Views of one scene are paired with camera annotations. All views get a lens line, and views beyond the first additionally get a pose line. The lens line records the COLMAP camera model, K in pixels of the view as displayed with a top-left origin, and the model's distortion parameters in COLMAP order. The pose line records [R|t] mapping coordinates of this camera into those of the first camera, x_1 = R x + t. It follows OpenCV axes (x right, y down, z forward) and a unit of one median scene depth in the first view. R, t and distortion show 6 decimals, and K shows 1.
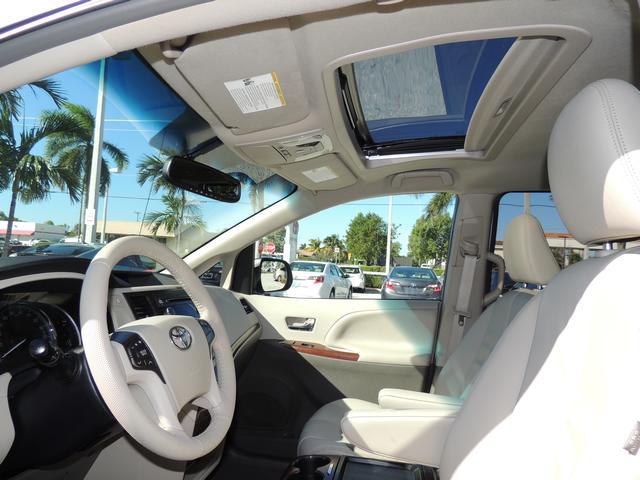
lens RADIAL K [[463.1, 0, 320.0], [0, 463.1, 253.0], [0, 0, 1]] dist [-0.003312, 0.001934]
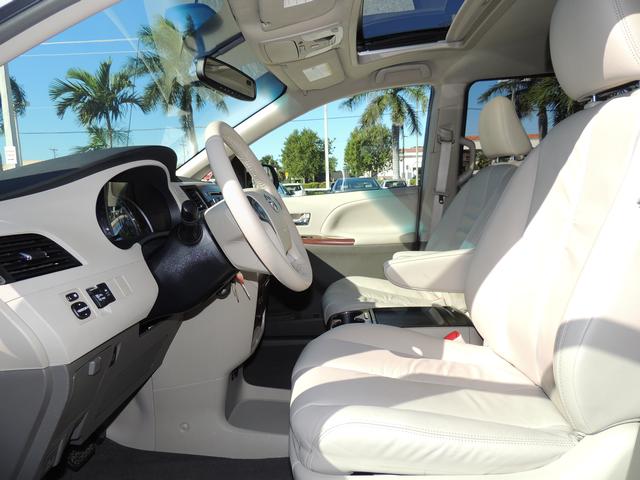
lens RADIAL K [[463.1, 0, 320.0], [0, 463.1, 253.0], [0, 0, 1]] dist [-0.003312, 0.001934]
pose [[0.985082, -0.108829, 0.133302, -0.149193], [0.085208, 0.981473, 0.171610, 0.048396], [-0.149509, -0.157692, 0.976105, -0.097995]]
